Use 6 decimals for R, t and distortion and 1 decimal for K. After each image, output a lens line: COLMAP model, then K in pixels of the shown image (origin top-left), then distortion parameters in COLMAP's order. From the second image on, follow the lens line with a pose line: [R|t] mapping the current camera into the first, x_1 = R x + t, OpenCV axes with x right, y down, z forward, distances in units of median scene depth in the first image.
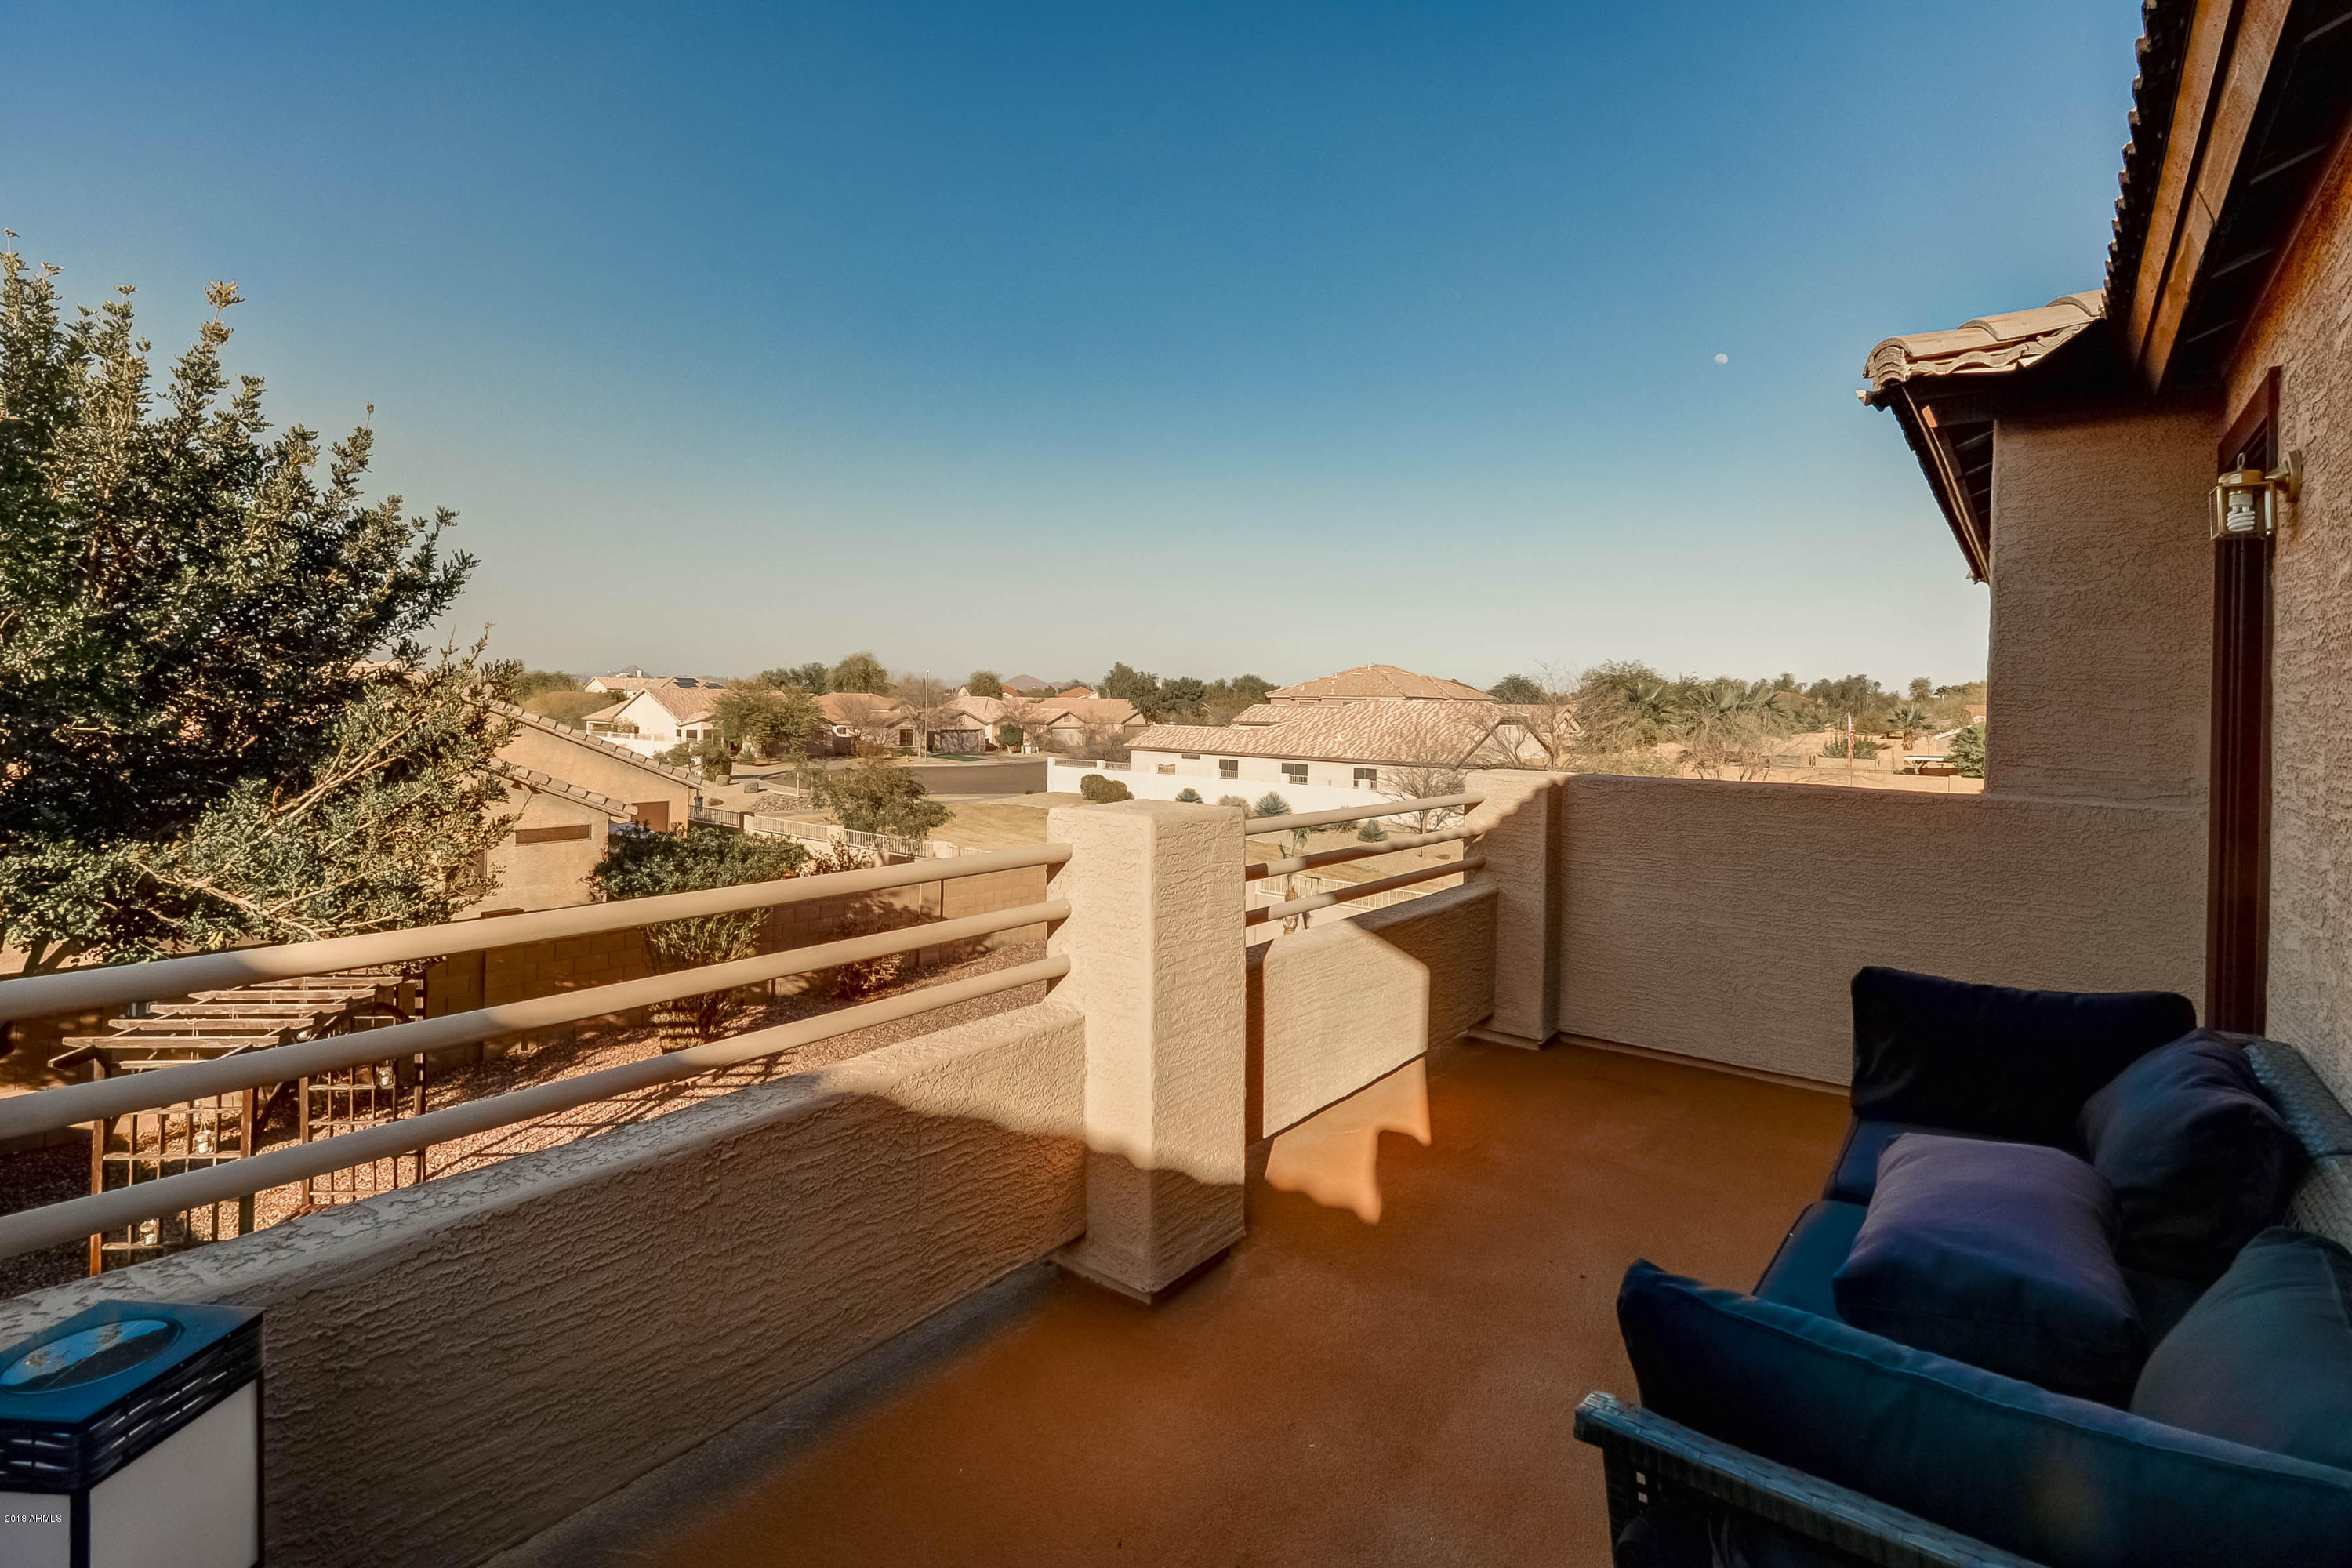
lens RADIAL K [[1075.0, 0, 1167.7], [0, 1075.0, 714.6], [0, 0, 1]] dist [0.030947, -0.019050]
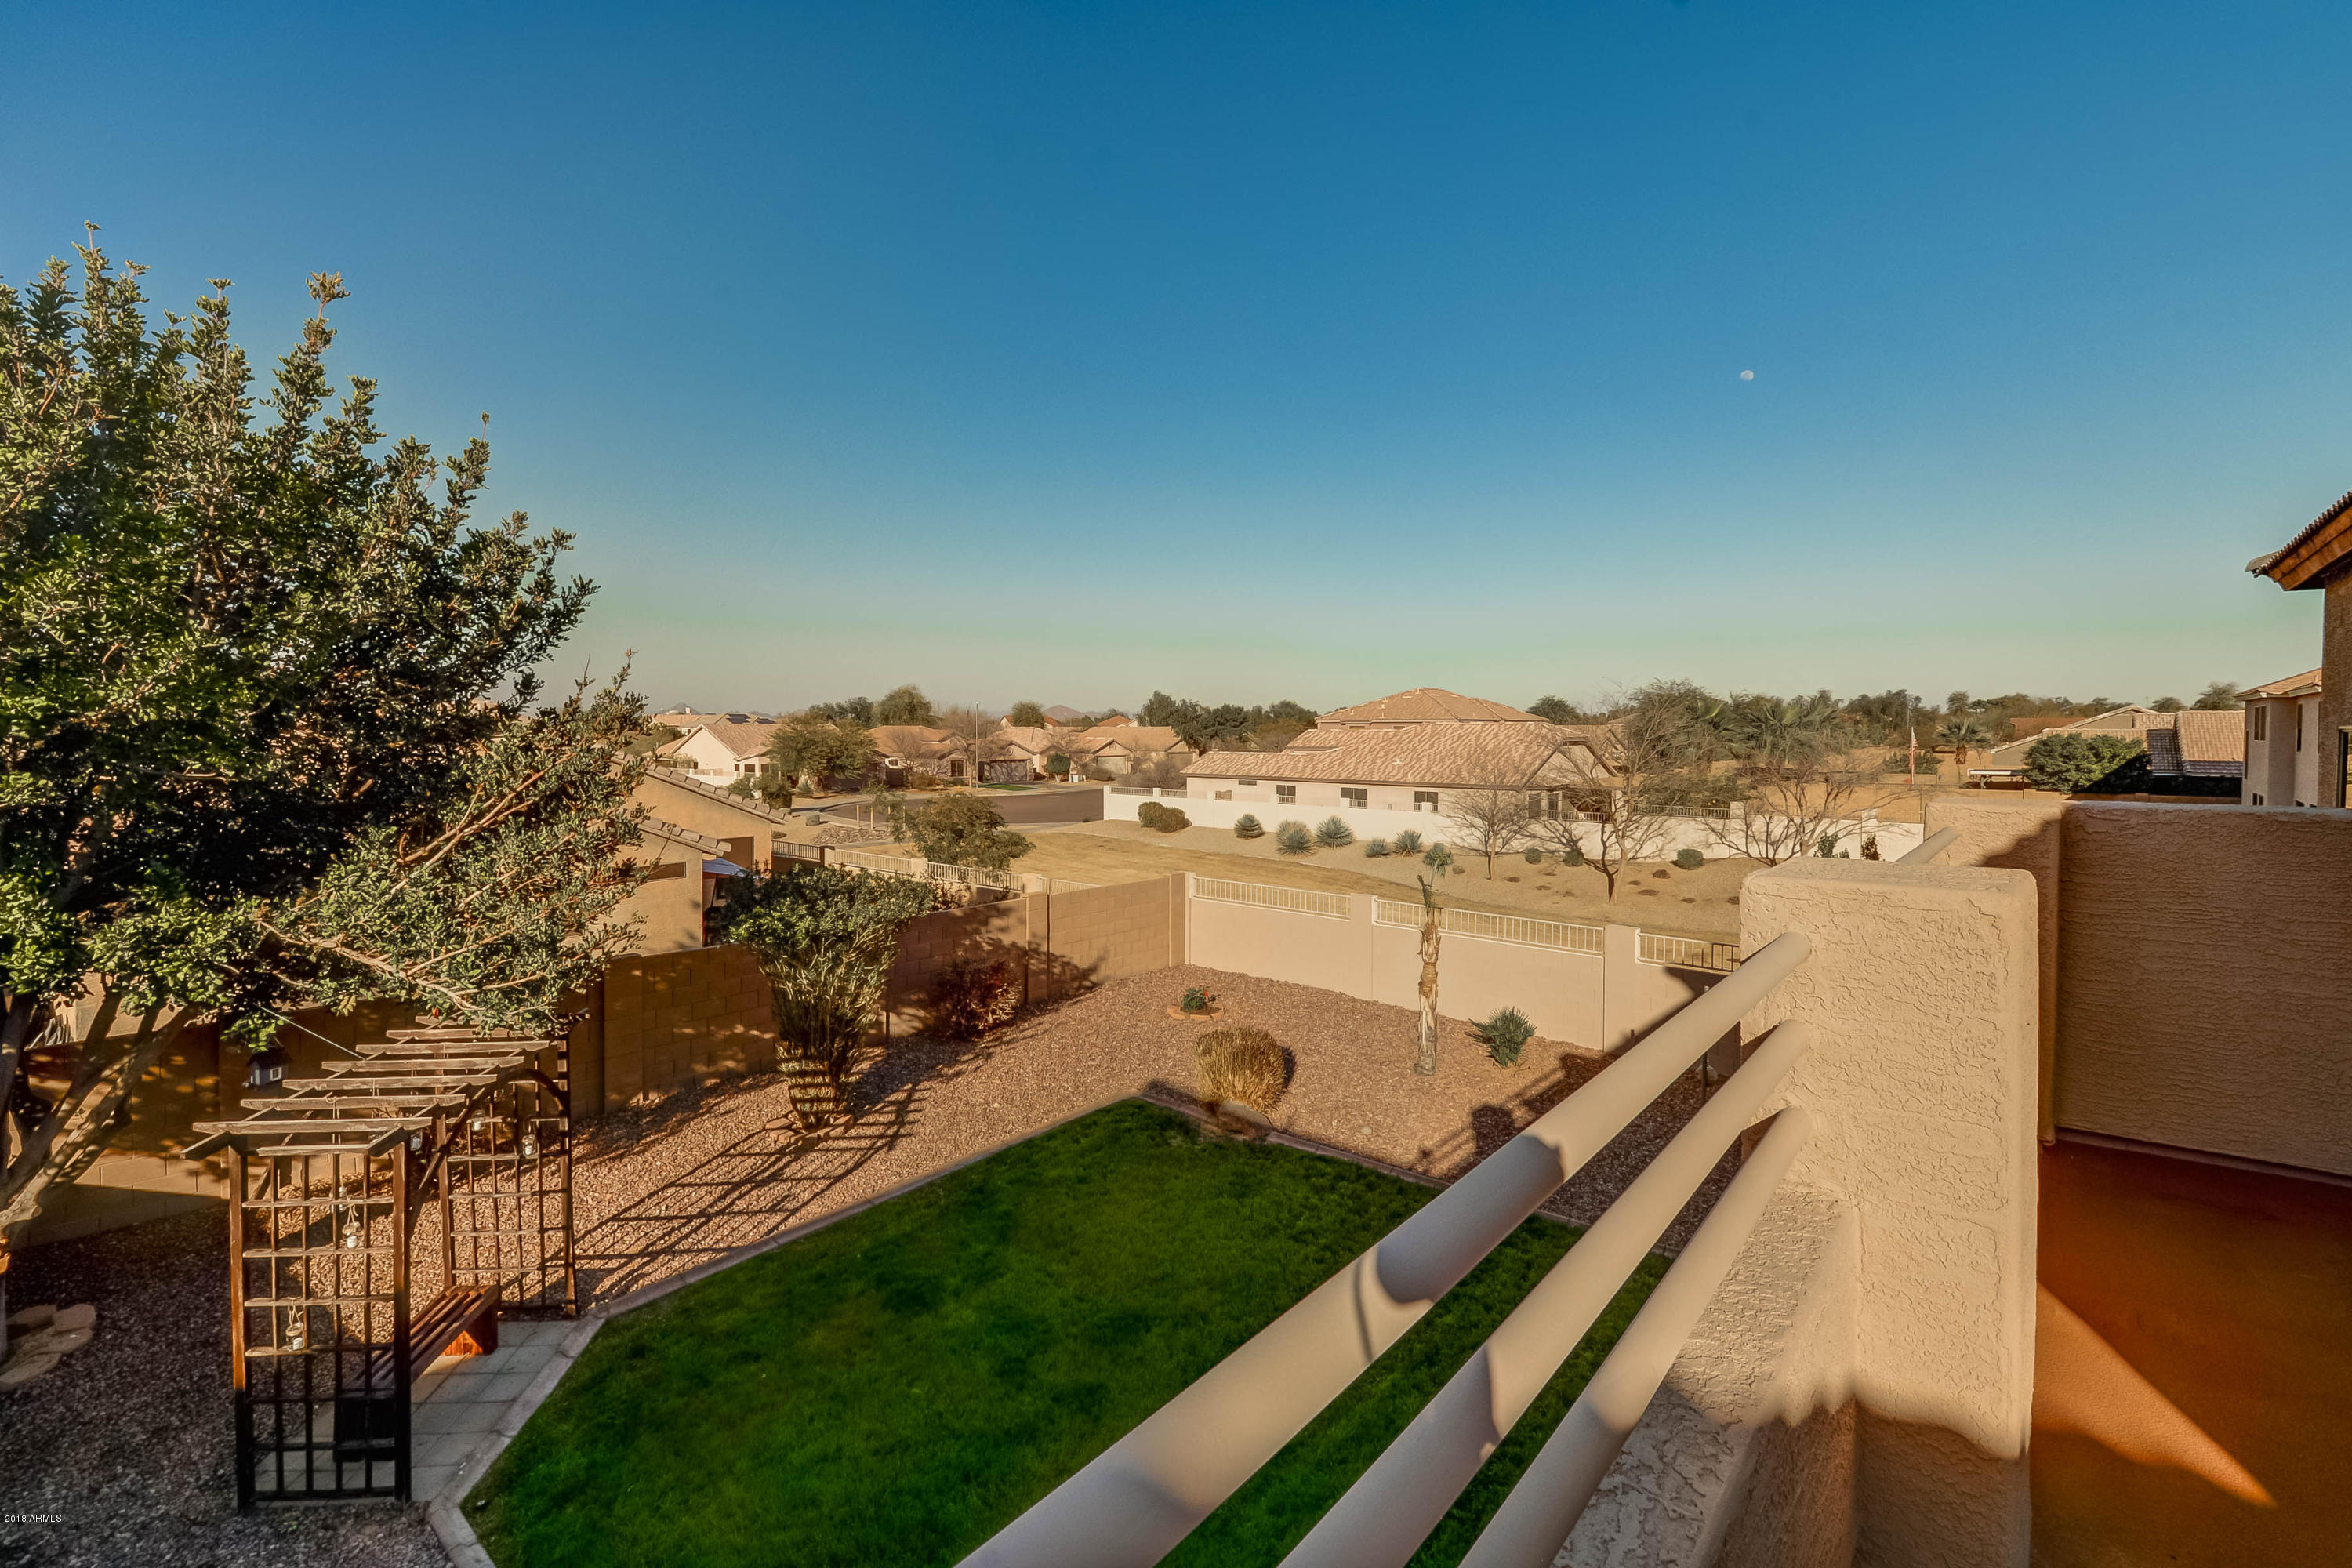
lens RADIAL K [[1046.7, 0, 1180.3], [0, 1046.7, 769.6], [0, 0, 1]] dist [0.032152, -0.021416]
pose [[0.999705, -0.016816, -0.017526, -0.103254], [0.017274, 0.999504, 0.026332, -0.000279], [0.017074, -0.026627, 0.999500, 0.085269]]
